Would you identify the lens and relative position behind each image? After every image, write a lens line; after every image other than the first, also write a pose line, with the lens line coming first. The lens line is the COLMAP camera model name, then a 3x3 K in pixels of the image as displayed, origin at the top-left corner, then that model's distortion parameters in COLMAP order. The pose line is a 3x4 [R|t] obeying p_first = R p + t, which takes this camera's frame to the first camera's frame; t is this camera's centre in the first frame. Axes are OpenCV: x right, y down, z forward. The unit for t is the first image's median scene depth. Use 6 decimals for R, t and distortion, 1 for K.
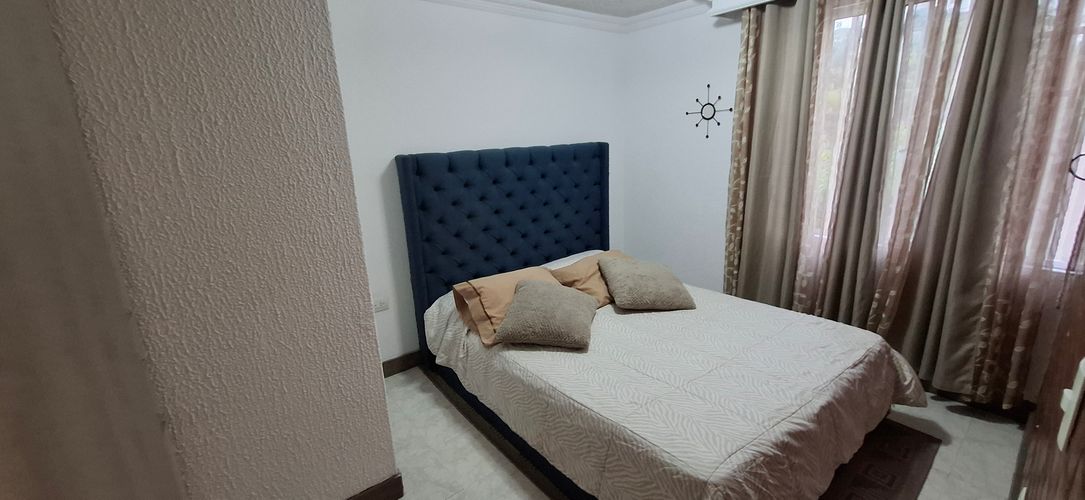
lens RADIAL K [[434.5, 0, 542.5], [0, 434.5, 250.0], [0, 0, 1]] dist [-0.021366, 0.000049]
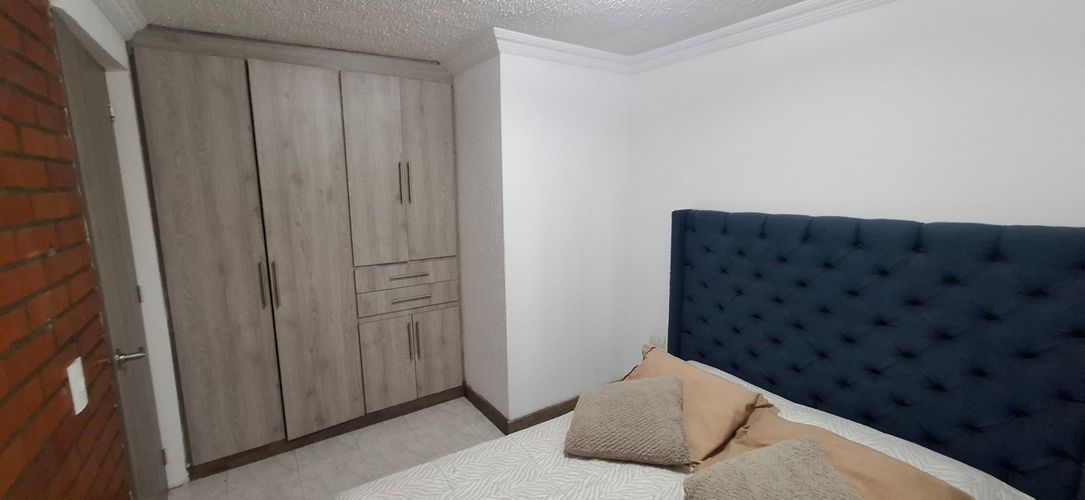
lens RADIAL K [[434.5, 0, 542.5], [0, 434.5, 250.0], [0, 0, 1]] dist [-0.021366, 0.000049]
pose [[-0.055056, 0.180111, -0.982104, 0.574727], [-0.262252, 0.946455, 0.188275, -0.192516], [0.963428, 0.267924, -0.004874, 0.594368]]
